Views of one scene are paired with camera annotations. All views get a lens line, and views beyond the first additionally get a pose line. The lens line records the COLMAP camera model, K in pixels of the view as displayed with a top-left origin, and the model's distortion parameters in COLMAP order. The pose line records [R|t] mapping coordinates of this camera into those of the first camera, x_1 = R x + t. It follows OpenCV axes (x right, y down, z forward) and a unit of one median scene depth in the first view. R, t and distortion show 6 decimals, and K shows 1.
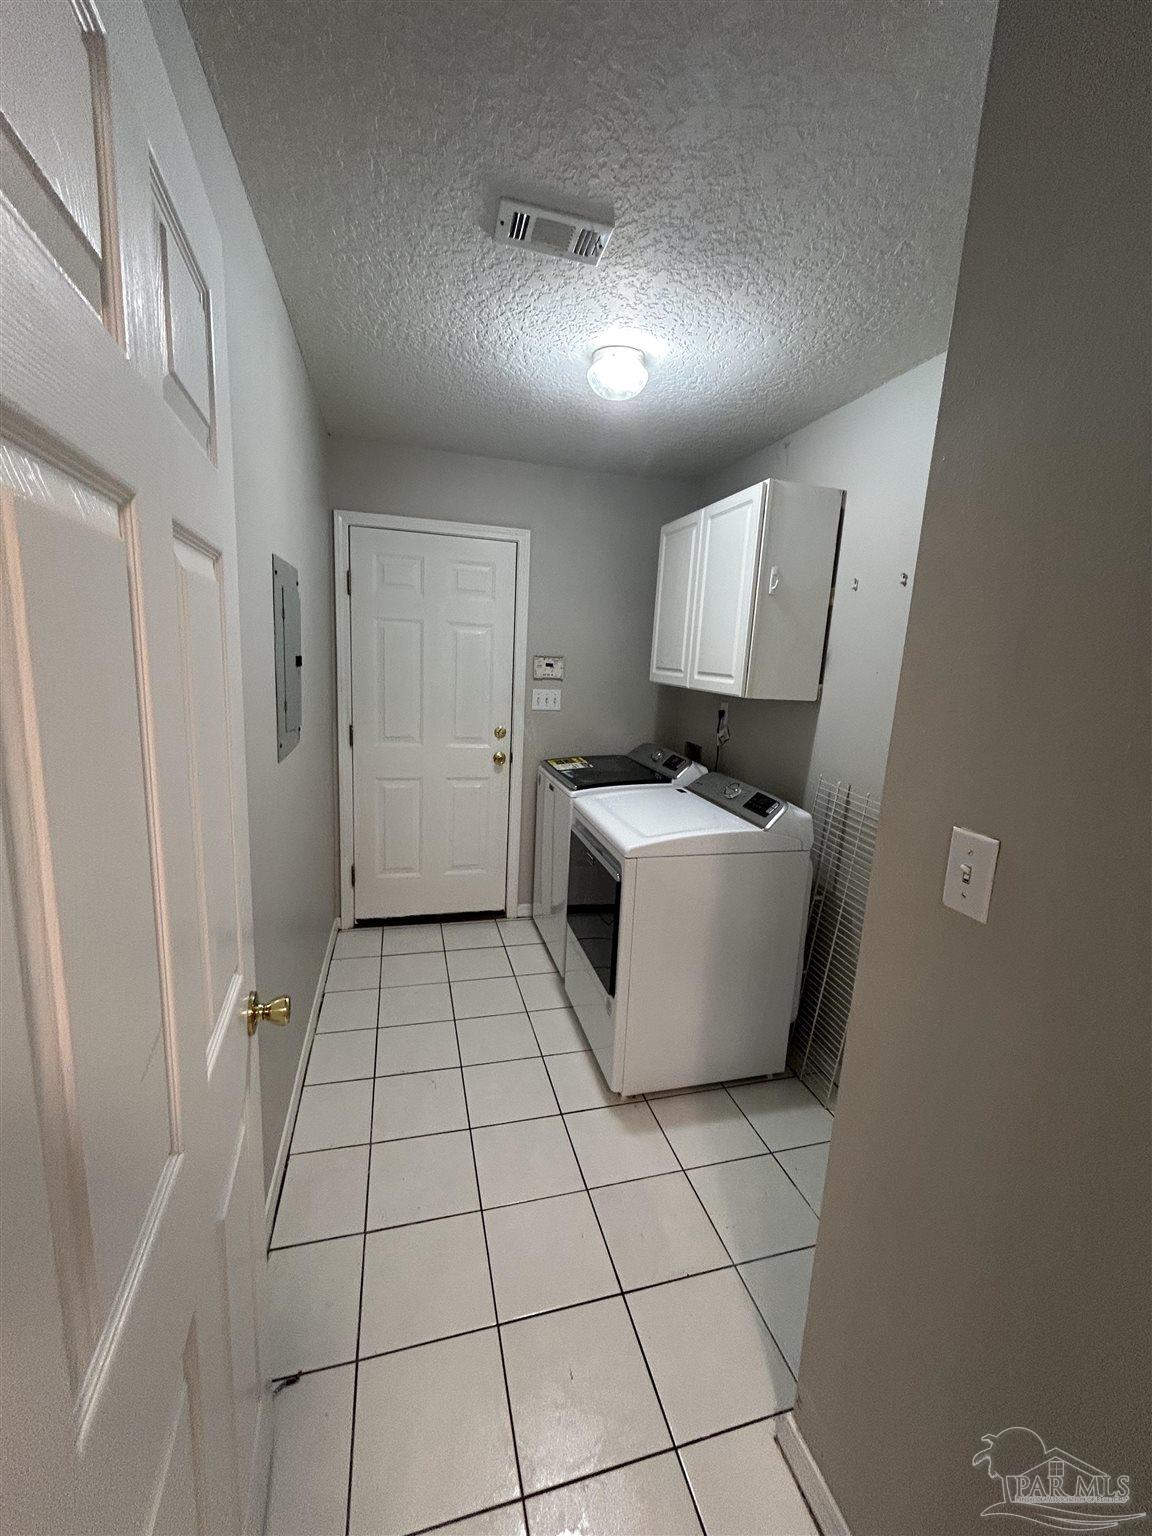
lens RADIAL K [[616.9, 0, 583.2], [0, 616.9, 764.9], [0, 0, 1]] dist [-0.003050, -0.000033]
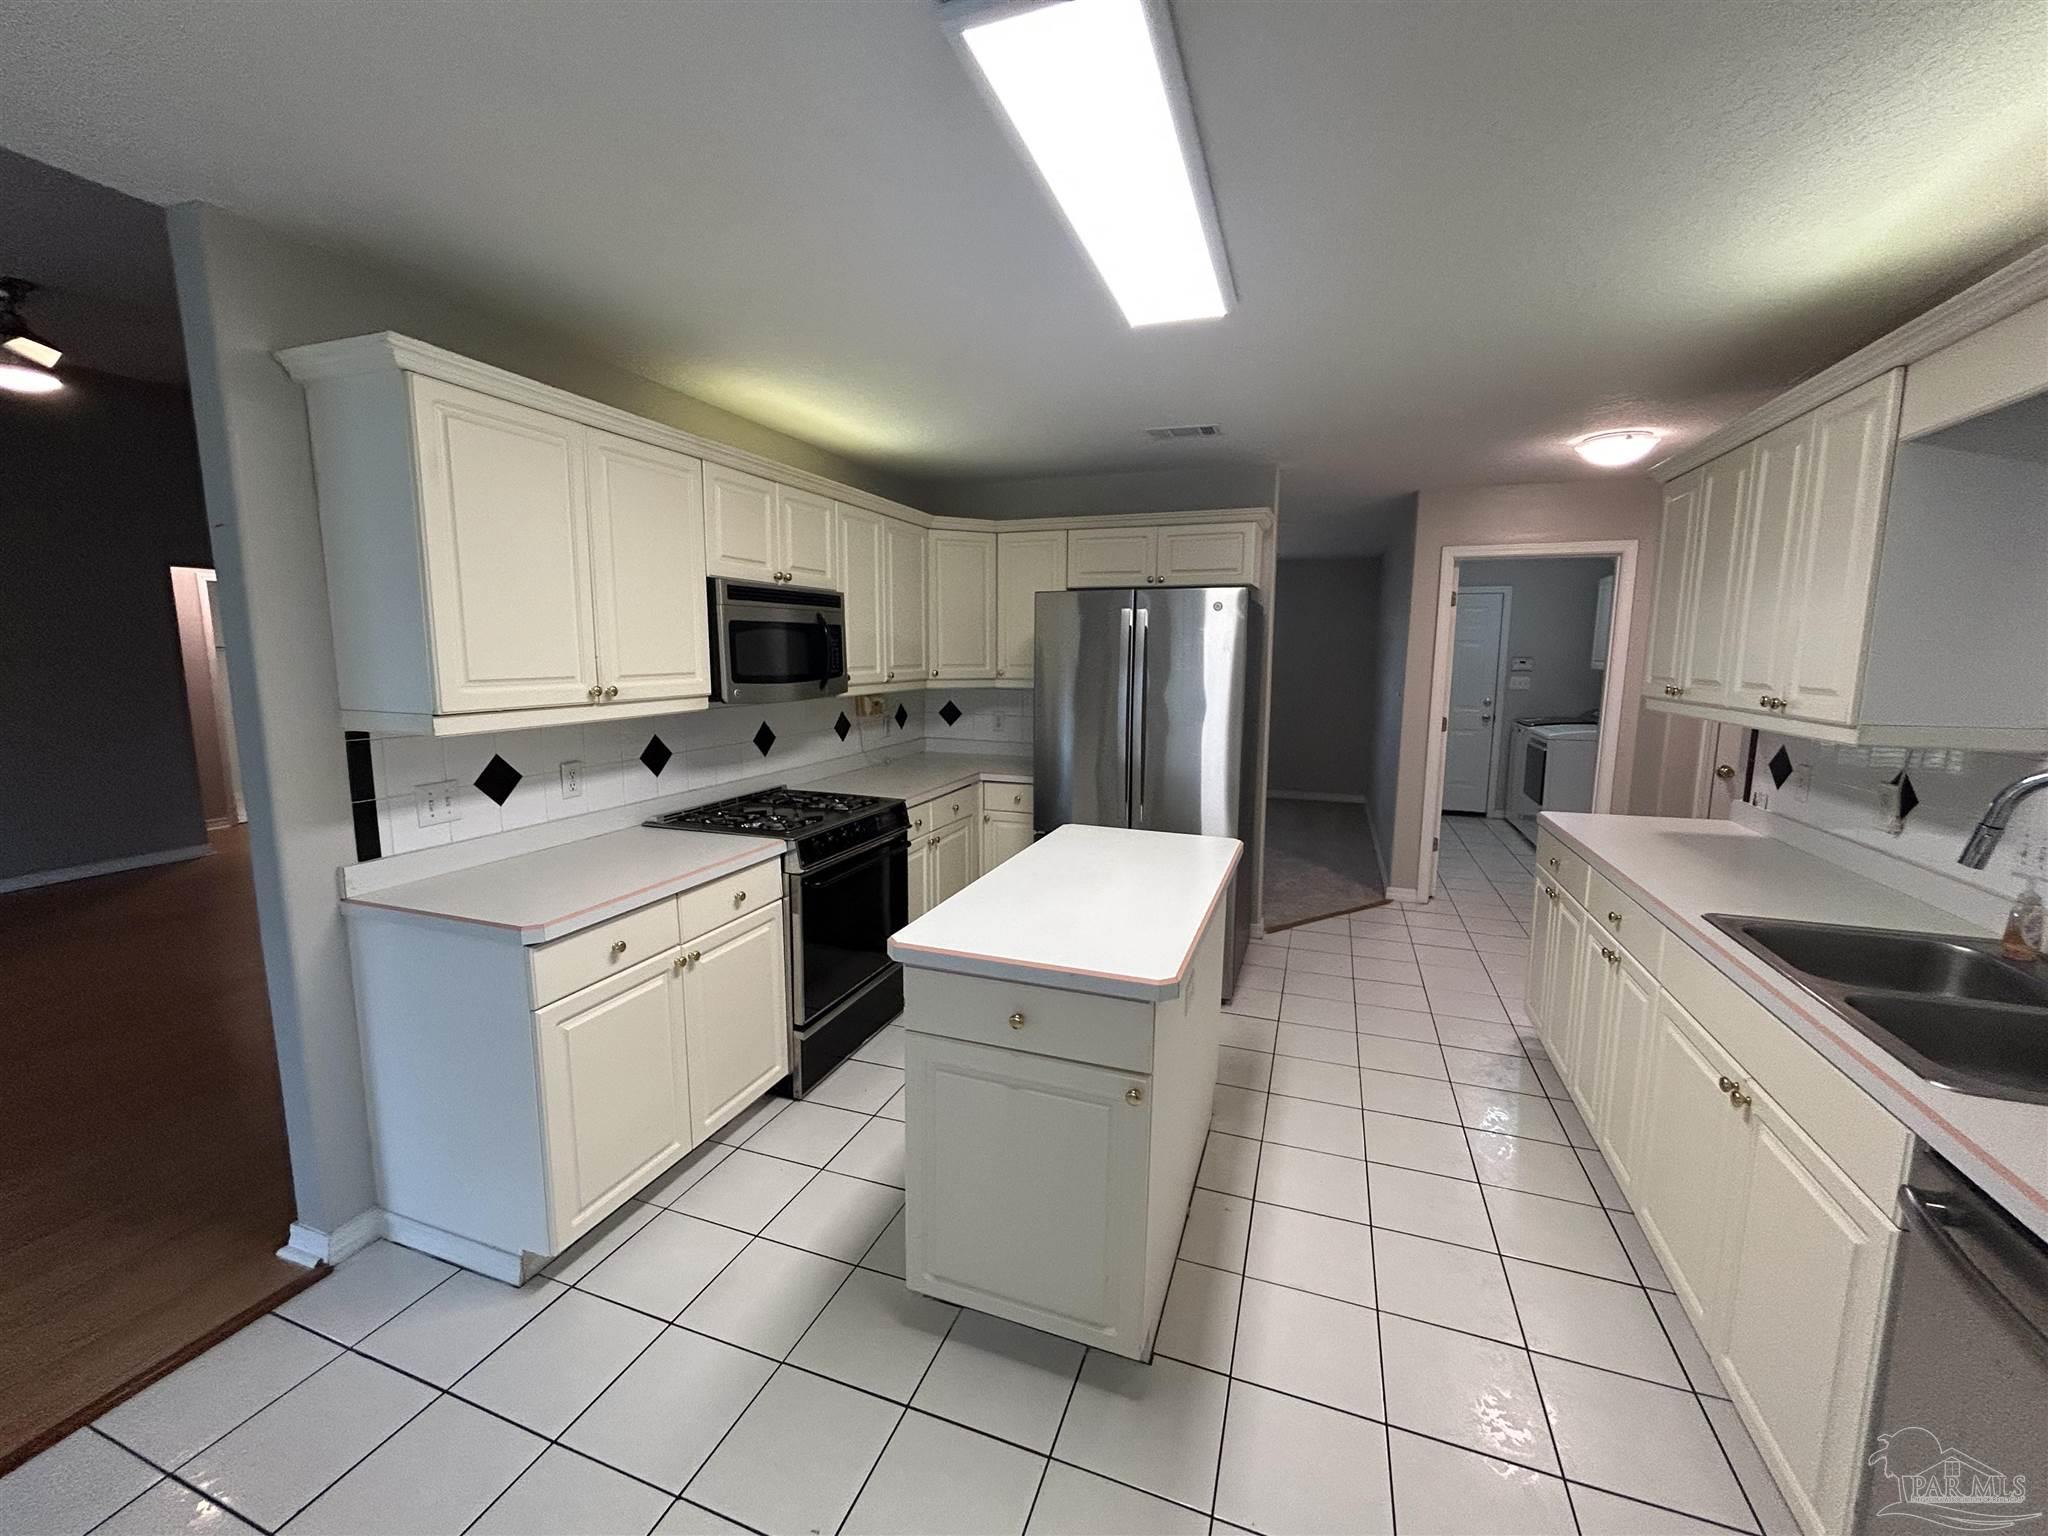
lens RADIAL K [[822.6, 0, 1024.2], [0, 822.6, 761.7], [0, 0, 1]] dist [-0.003050, -0.000033]
pose [[0.808641, 0.028983, -0.587588, 0.175603], [-0.058282, 0.997819, -0.030990, 0.264977], [0.585408, 0.059306, 0.808567, -1.635208]]
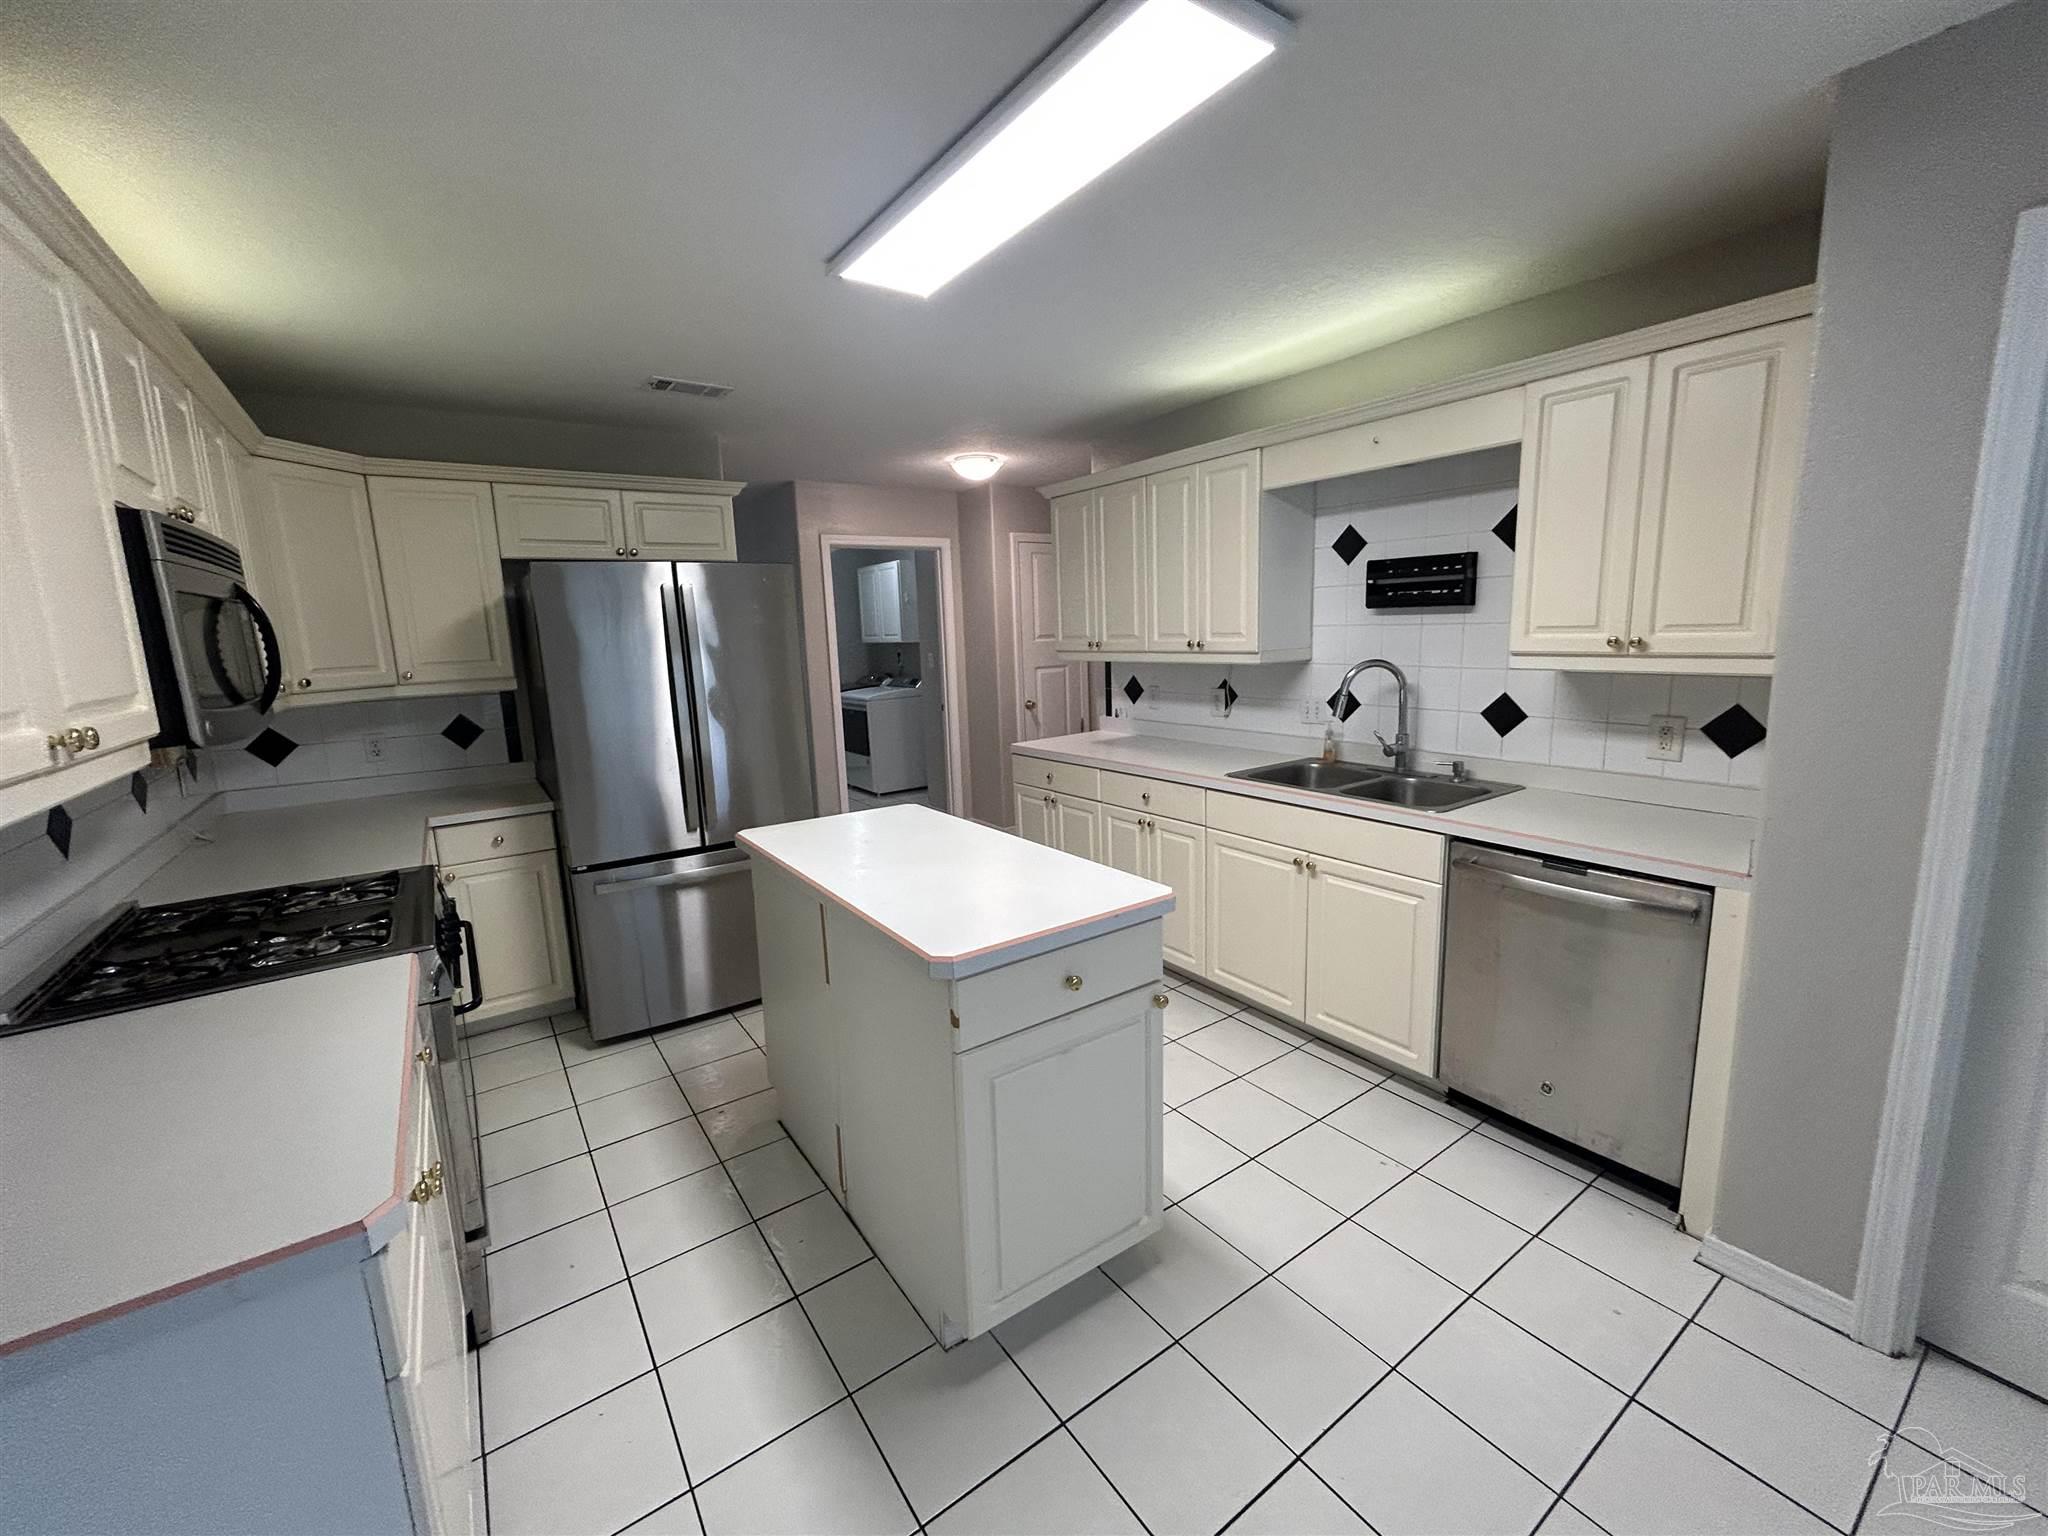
lens RADIAL K [[822.6, 0, 1023.1], [0, 822.6, 758.8], [0, 0, 1]] dist [-0.003050, -0.000033]
pose [[0.943373, -0.139860, 0.300810, -0.254048], [0.140222, 0.989908, 0.020500, 0.256866], [-0.300642, 0.022841, 0.953464, -1.696091]]
